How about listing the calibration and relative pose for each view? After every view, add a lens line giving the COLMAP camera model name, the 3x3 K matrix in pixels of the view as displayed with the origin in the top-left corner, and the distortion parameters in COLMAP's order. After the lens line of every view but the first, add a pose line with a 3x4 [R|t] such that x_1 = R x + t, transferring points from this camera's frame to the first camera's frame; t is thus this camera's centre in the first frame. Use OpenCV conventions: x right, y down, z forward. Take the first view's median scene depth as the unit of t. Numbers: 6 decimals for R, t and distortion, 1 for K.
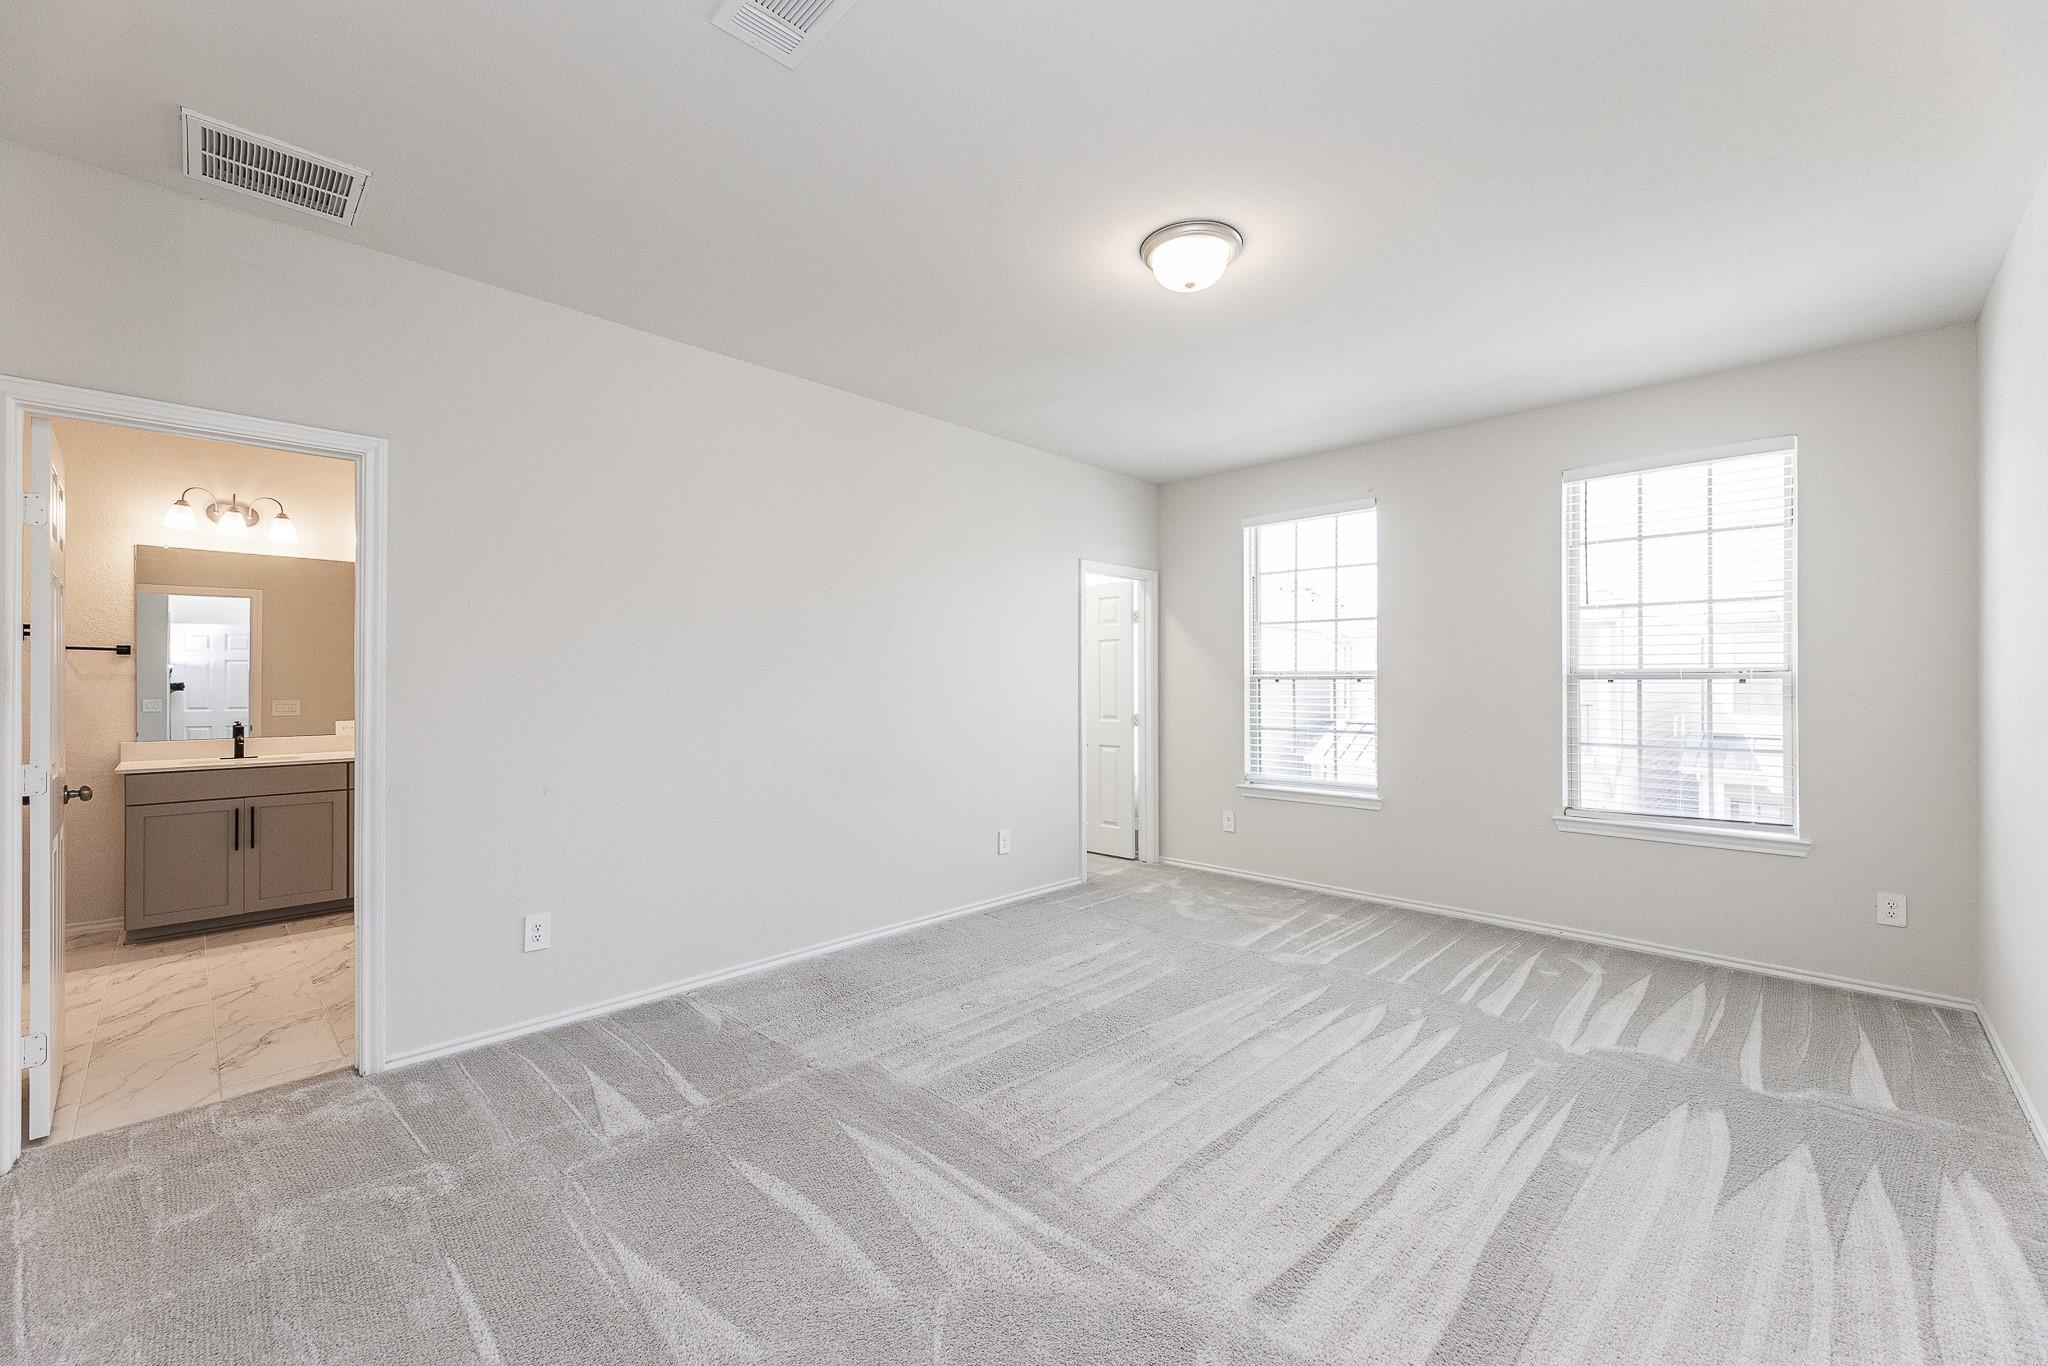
lens RADIAL K [[817.1, 0, 1024.0], [0, 817.1, 683.0], [0, 0, 1]] dist [0.000053, 0.000030]
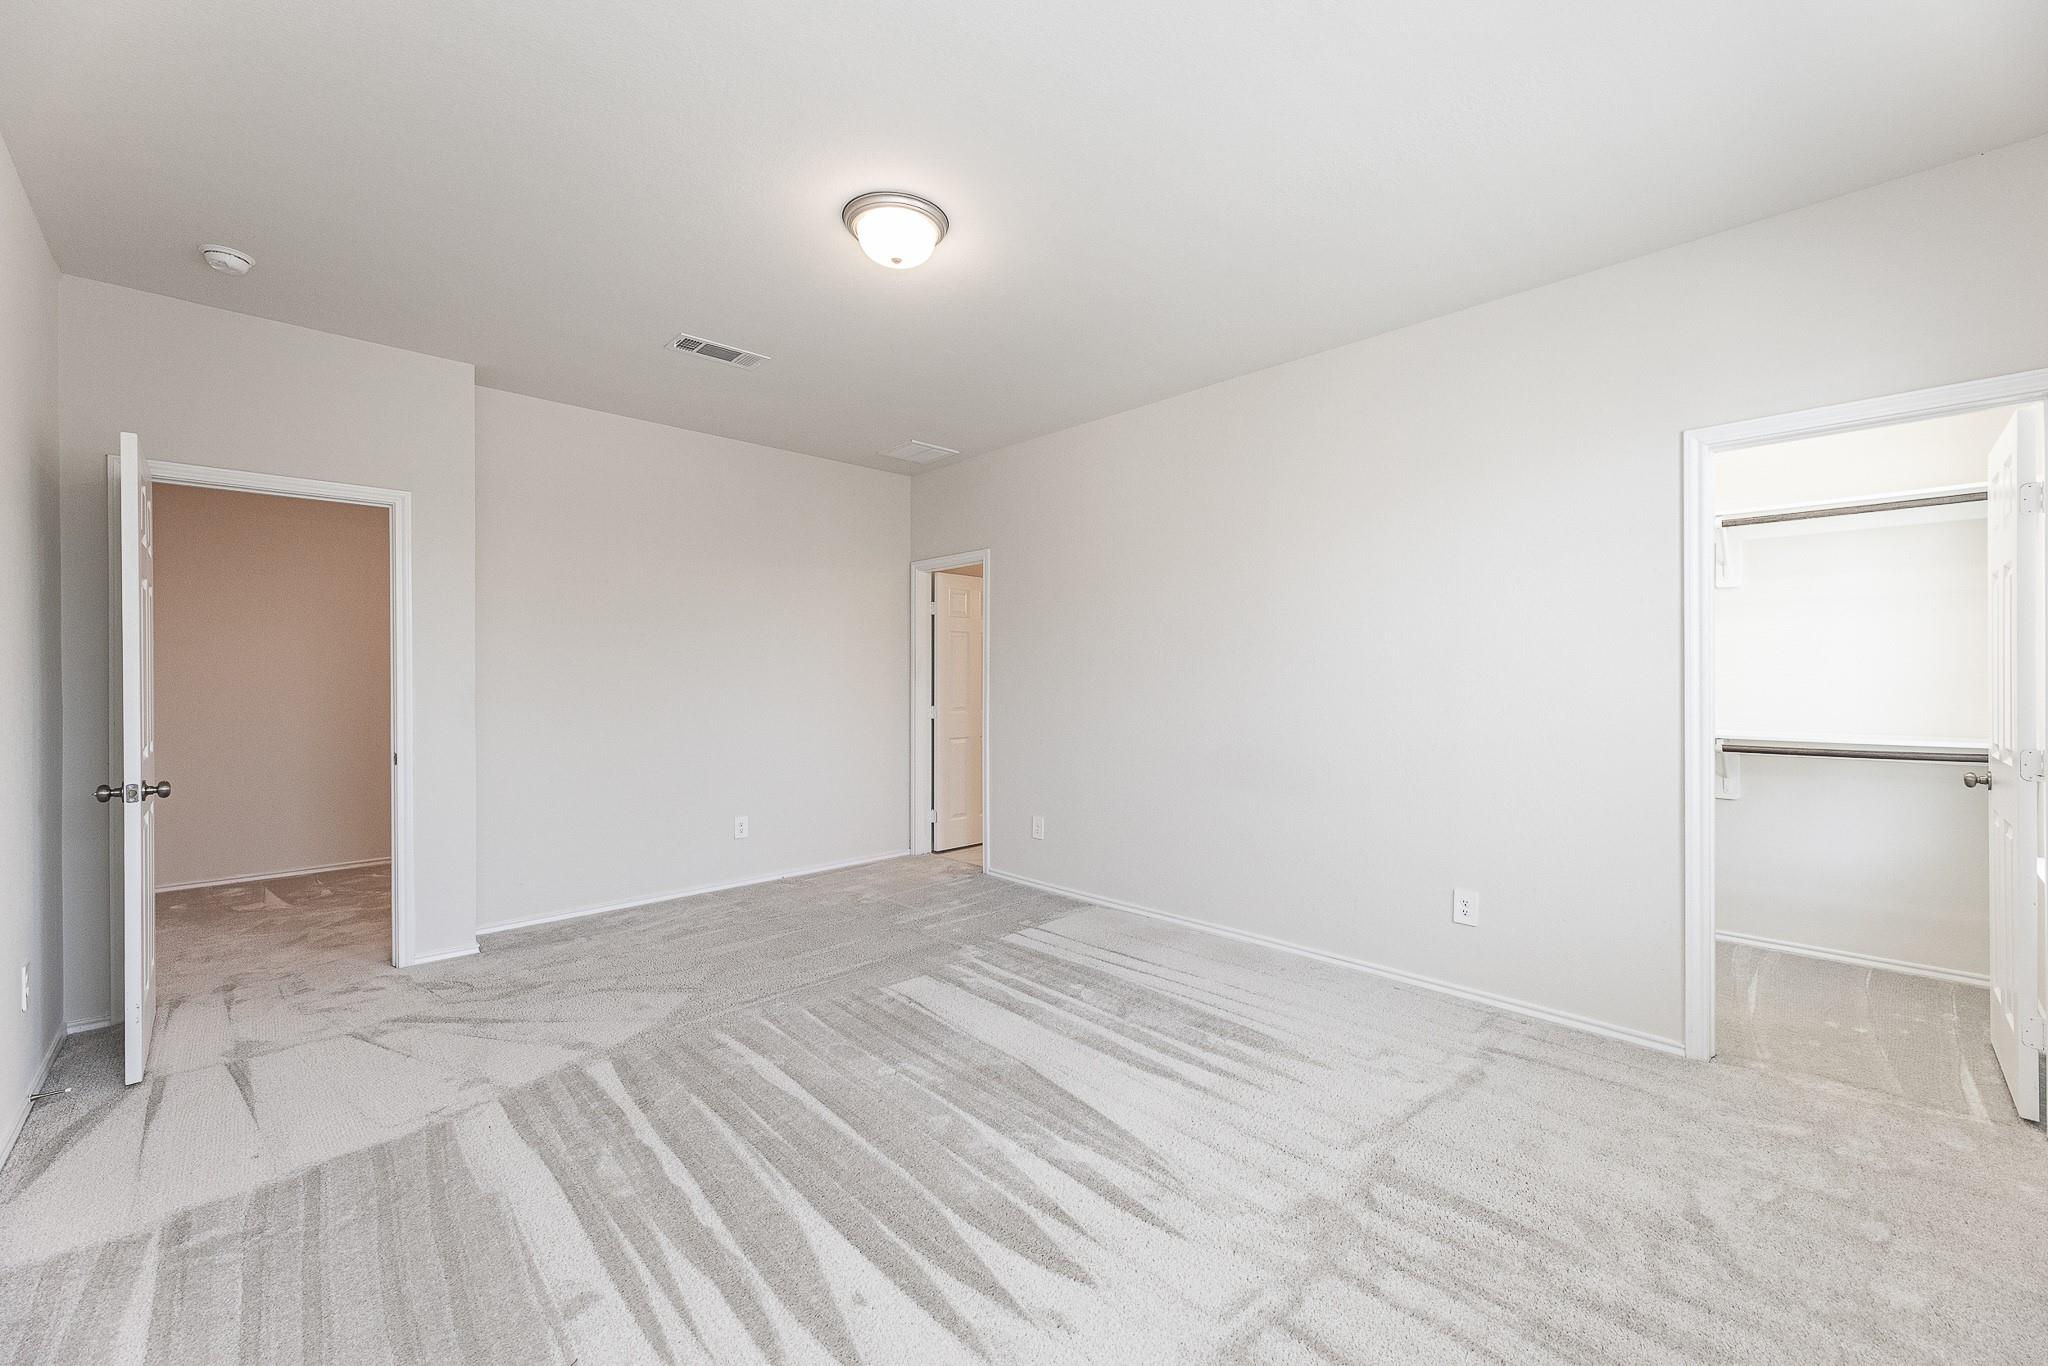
lens RADIAL K [[817.1, 0, 1024.0], [0, 817.1, 683.0], [0, 0, 1]] dist [0.000053, 0.000030]
pose [[-0.025589, 0.009878, -0.999624, 0.716387], [0.010095, 0.999903, 0.009623, -0.001567], [0.999622, -0.009845, -0.025686, 0.701902]]
